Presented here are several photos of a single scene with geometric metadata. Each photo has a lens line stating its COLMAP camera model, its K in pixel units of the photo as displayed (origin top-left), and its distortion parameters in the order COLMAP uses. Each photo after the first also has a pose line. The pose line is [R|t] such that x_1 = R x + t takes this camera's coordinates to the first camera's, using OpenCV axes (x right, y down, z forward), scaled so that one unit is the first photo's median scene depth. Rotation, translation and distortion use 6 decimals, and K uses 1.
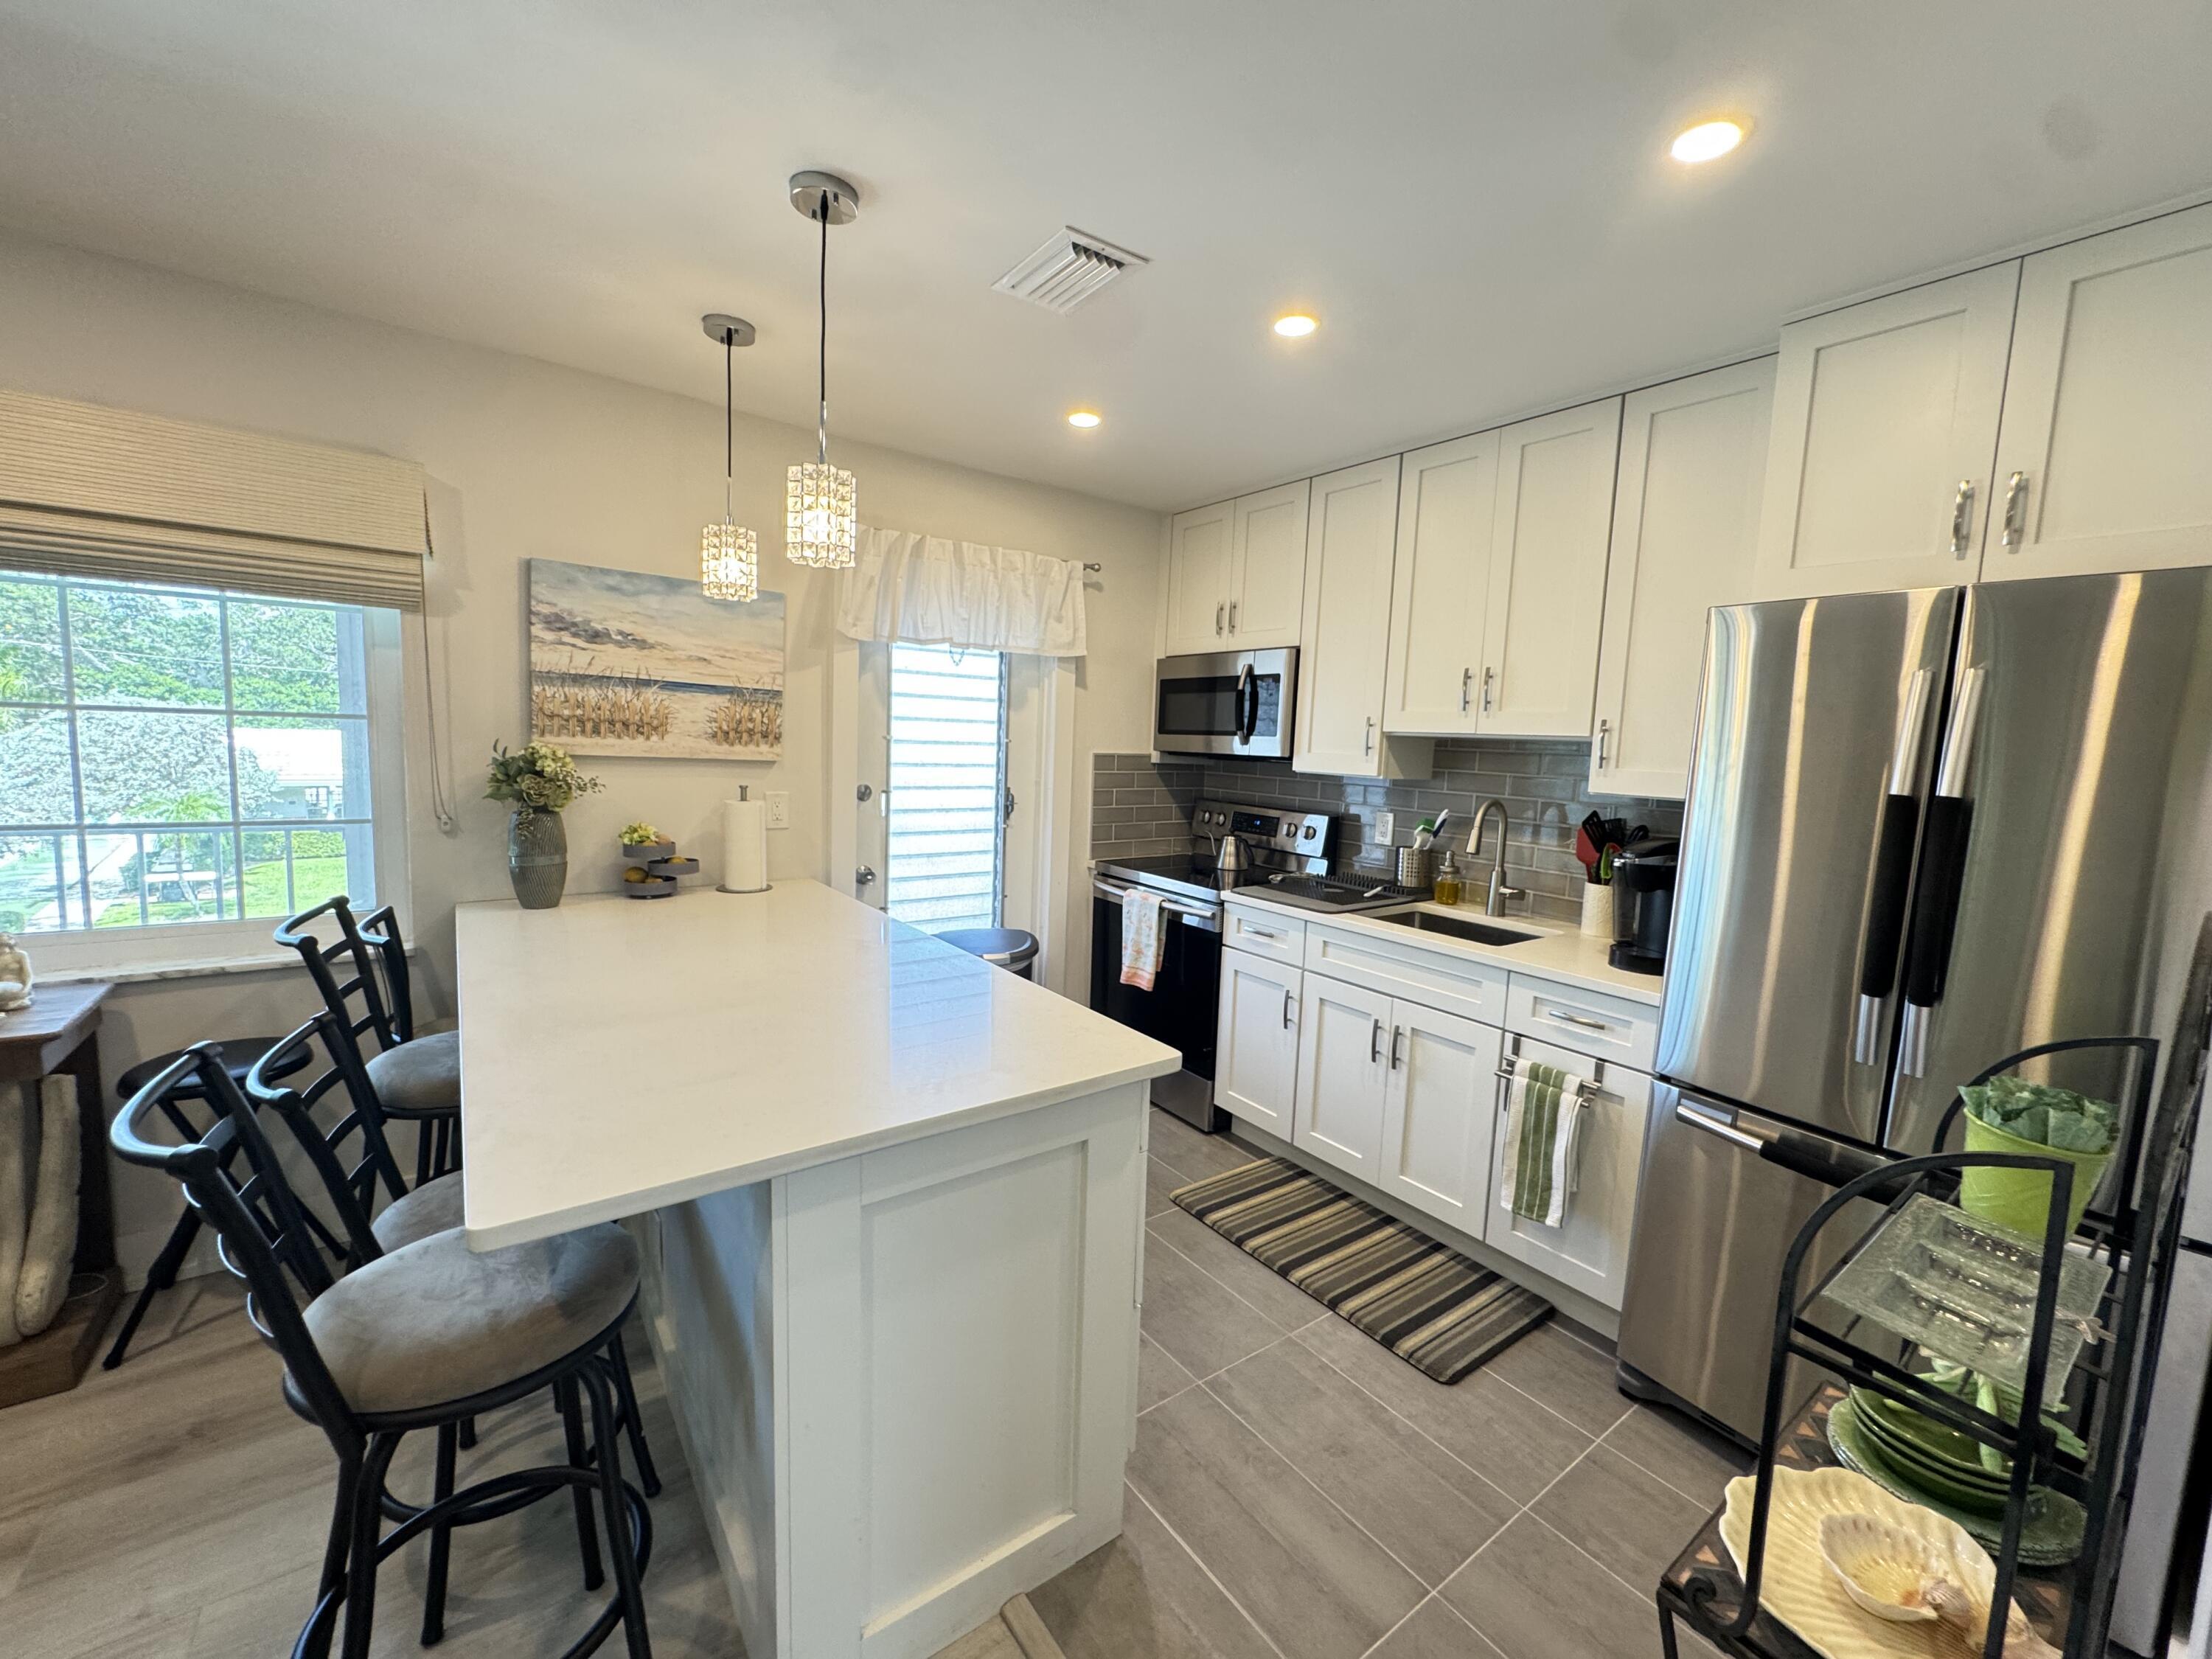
lens RADIAL K [[892.8, 0, 1106.7], [0, 892.8, 825.6], [0, 0, 1]] dist [-0.002060, 0.001155]
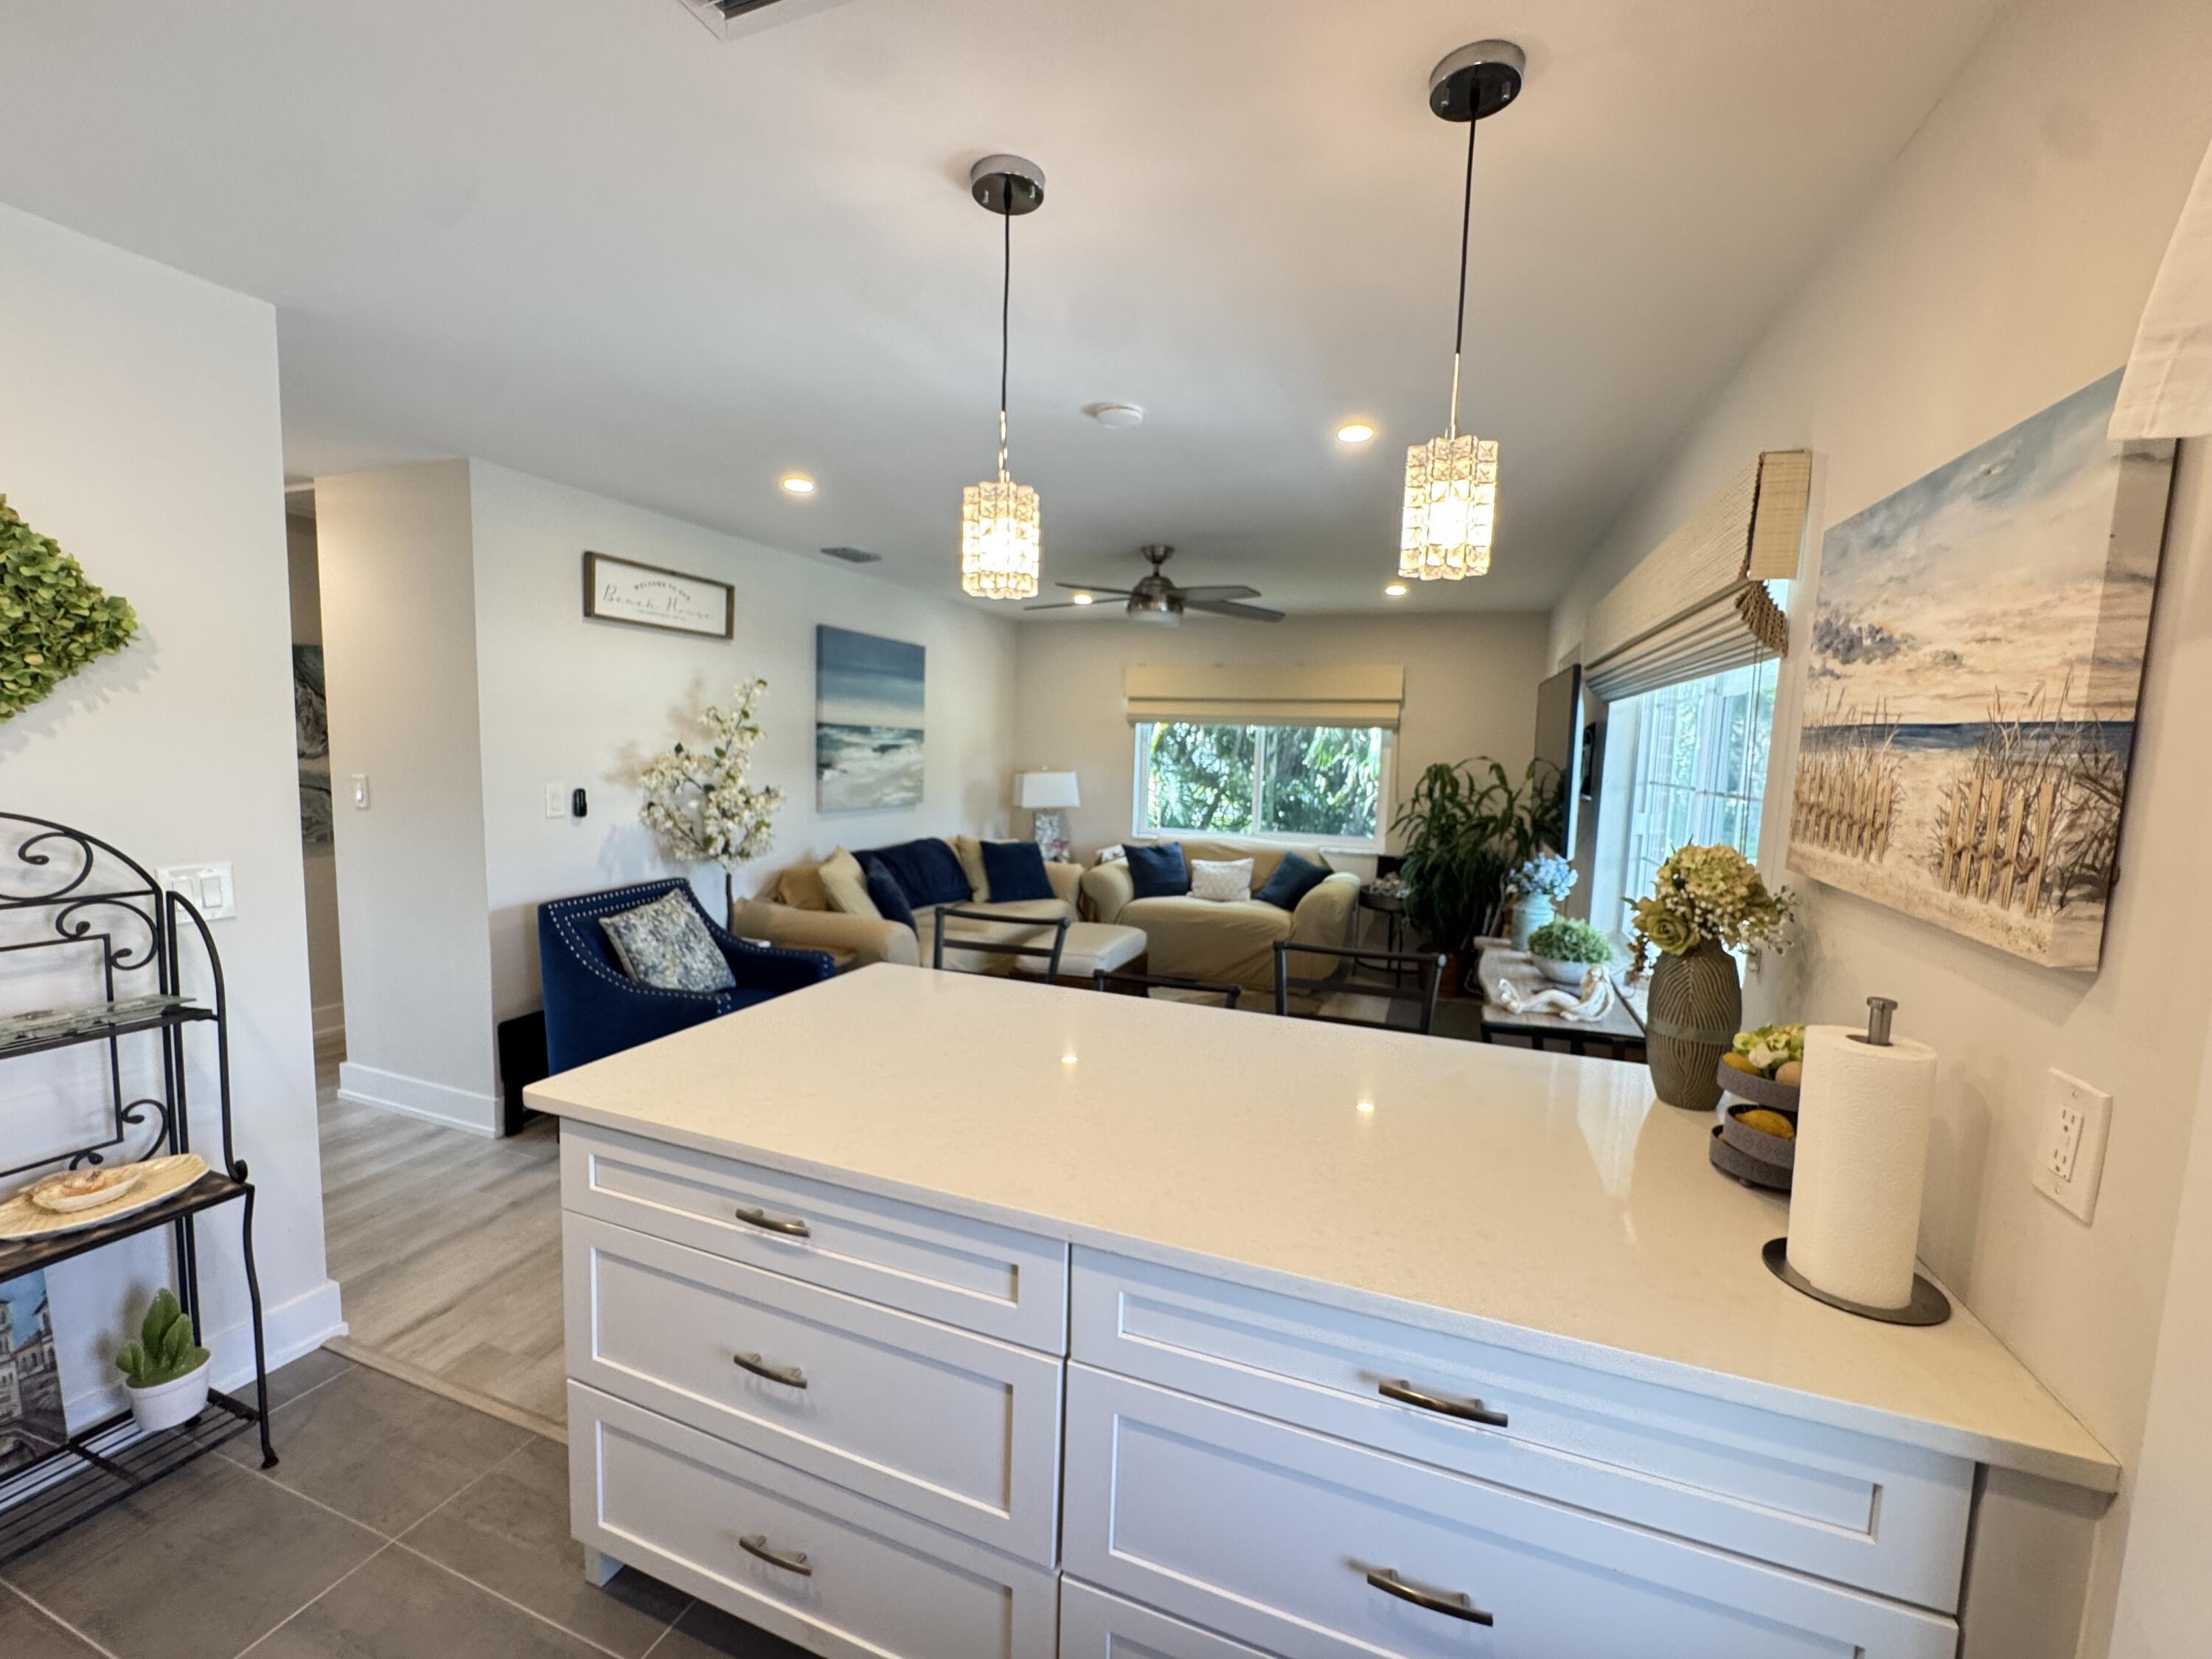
lens RADIAL K [[892.8, 0, 1106.7], [0, 892.8, 825.6], [0, 0, 1]] dist [-0.002060, 0.001155]
pose [[-0.836636, -0.013532, -0.547592, 0.047081], [-0.117228, 0.980956, 0.154864, -0.131775], [0.535068, 0.193758, -0.822290, 1.115102]]
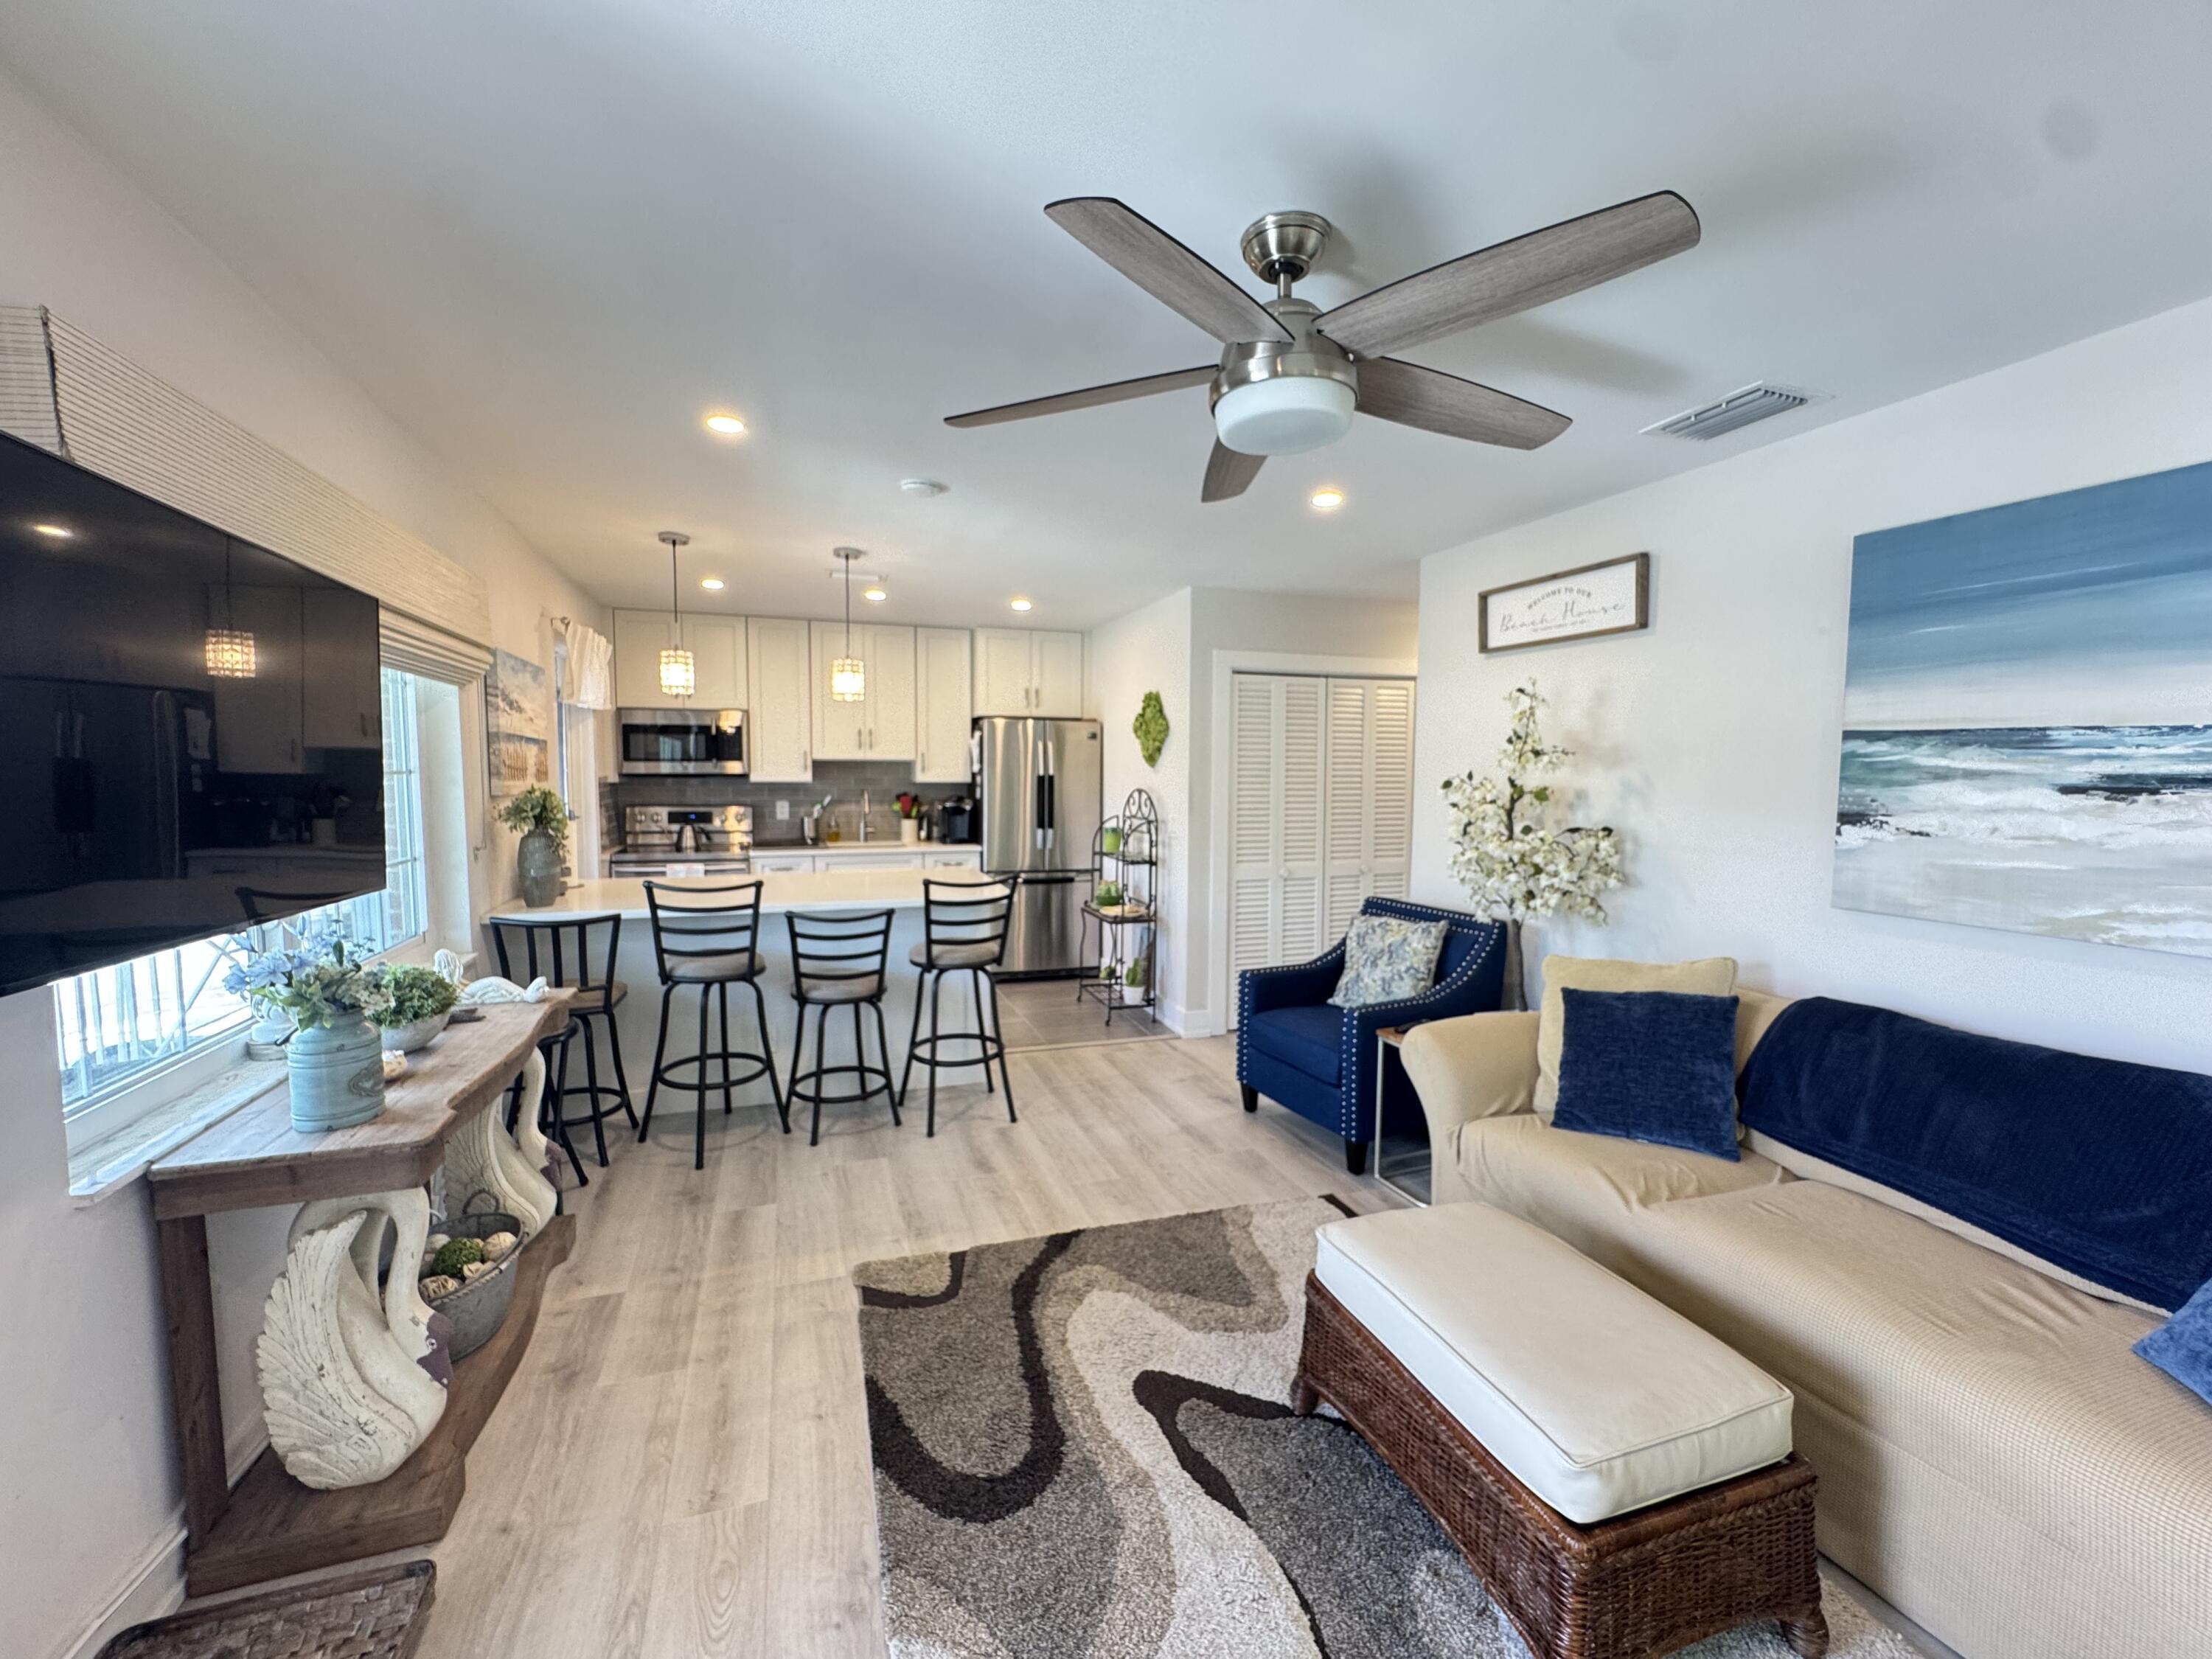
lens RADIAL K [[892.8, 0, 1106.7], [0, 892.8, 825.6], [0, 0, 1]] dist [-0.002060, 0.001155]
pose [[0.288468, -0.098968, 0.952361, -1.476034], [0.099926, 0.992324, 0.072854, -0.038511], [-0.952261, 0.074149, 0.296143, -0.205288]]
